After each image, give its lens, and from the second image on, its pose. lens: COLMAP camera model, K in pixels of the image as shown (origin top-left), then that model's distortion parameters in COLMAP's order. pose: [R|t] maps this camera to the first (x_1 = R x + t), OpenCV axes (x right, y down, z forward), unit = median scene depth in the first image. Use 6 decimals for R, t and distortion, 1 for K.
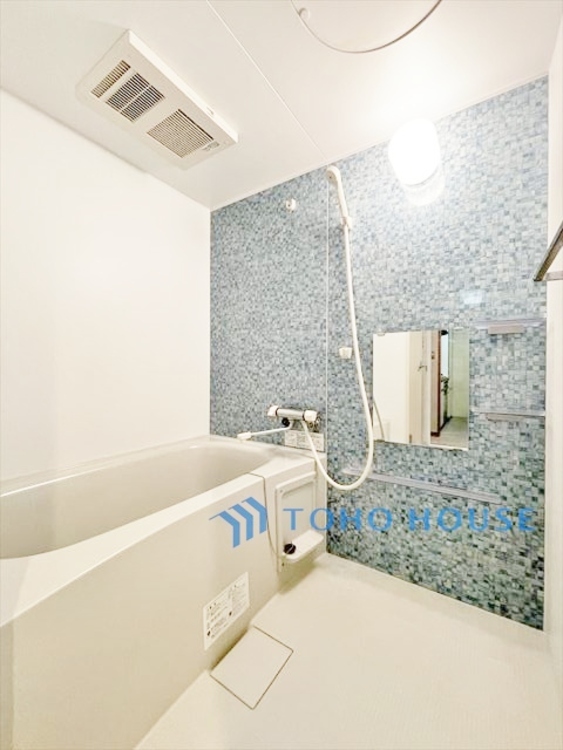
lens RADIAL K [[302.2, 0, 282.9], [0, 302.2, 372.4], [0, 0, 1]] dist [-0.000417, -0.000104]
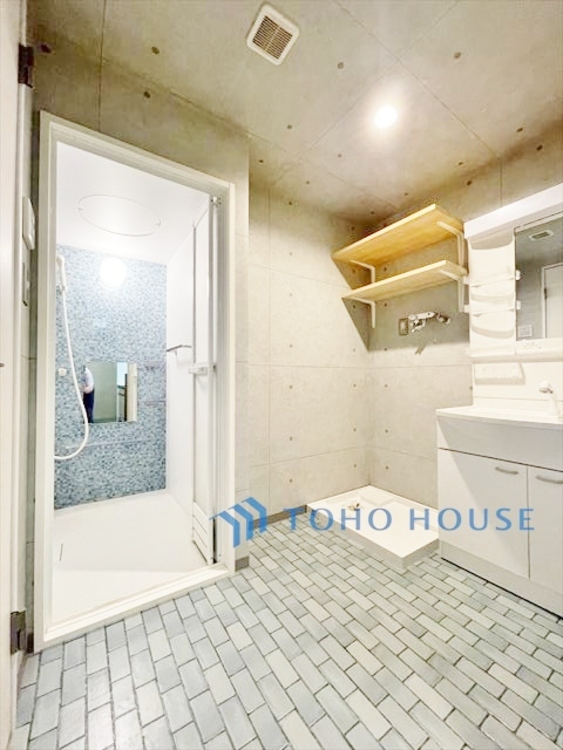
lens RADIAL K [[302.2, 0, 281.6], [0, 302.2, 374.0], [0, 0, 1]] dist [-0.000417, -0.000104]
pose [[0.389612, 0.008565, 0.920939, -0.859018], [0.011287, 0.999837, -0.014074, -0.024219], [-0.920910, 0.015879, 0.389452, -0.691632]]
